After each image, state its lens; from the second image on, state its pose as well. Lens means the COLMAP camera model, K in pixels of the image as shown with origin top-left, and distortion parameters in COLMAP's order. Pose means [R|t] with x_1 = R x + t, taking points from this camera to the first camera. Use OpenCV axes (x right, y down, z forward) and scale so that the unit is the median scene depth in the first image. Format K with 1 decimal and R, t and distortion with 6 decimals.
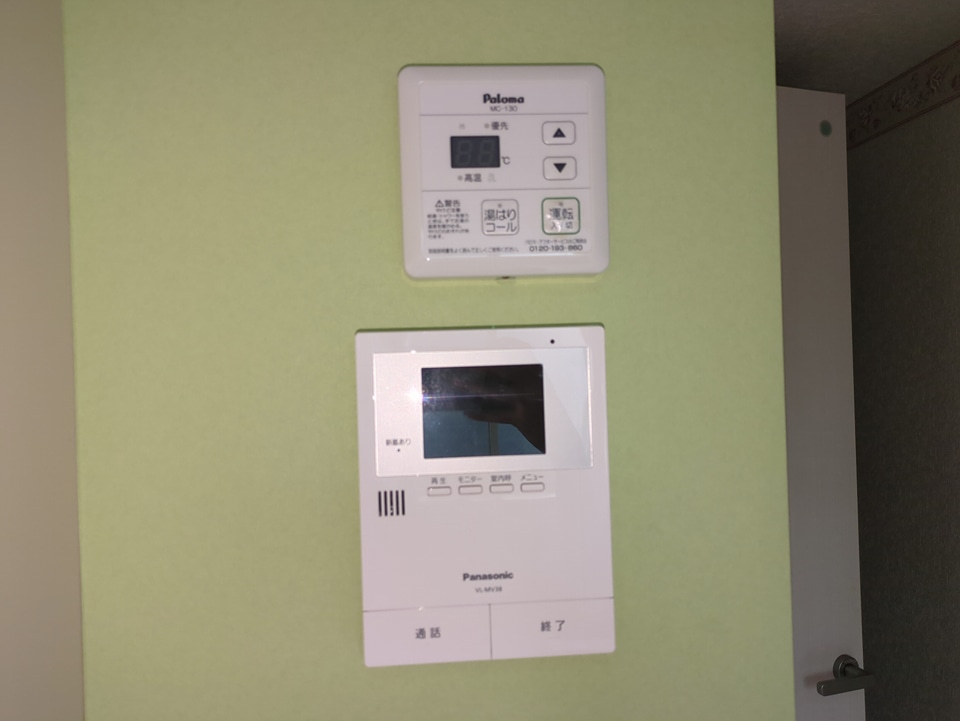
lens RADIAL K [[733.1, 0, 480.0], [0, 733.1, 360.5], [0, 0, 1]] dist [0.004274, -0.065544]
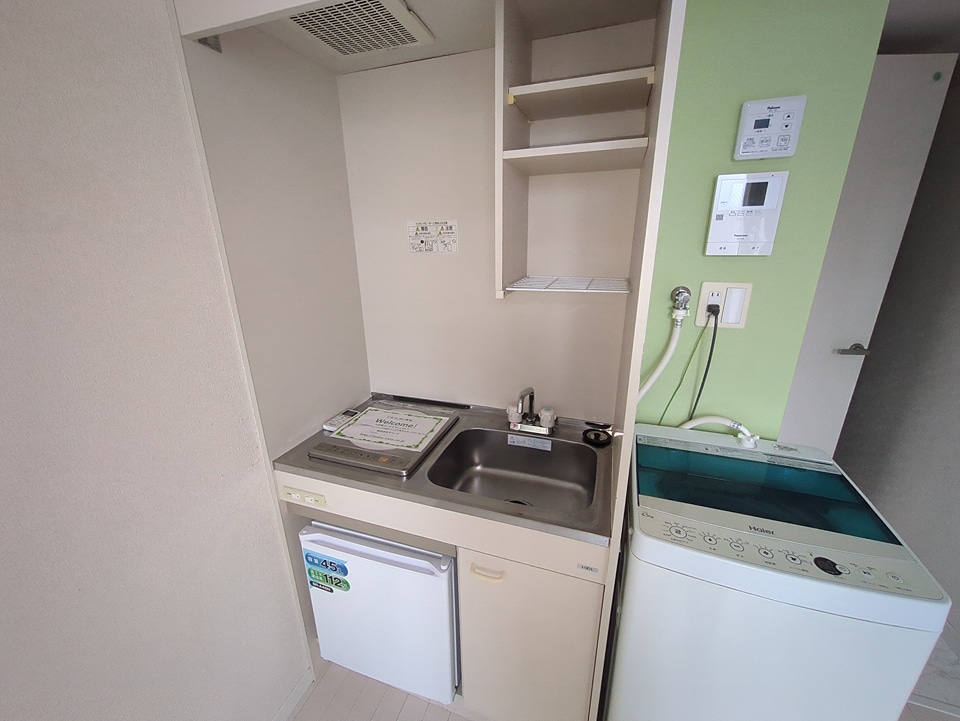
lens RADIAL K [[379.9, 0, 480.6], [0, 379.9, 361.7], [0, 0, 1]] dist [-0.005349, 0.003084]
pose [[0.914883, 0.143621, -0.377309, -0.445827], [-0.018928, 0.948815, 0.315266, 0.324520], [0.403275, -0.281290, 0.870773, -1.791500]]
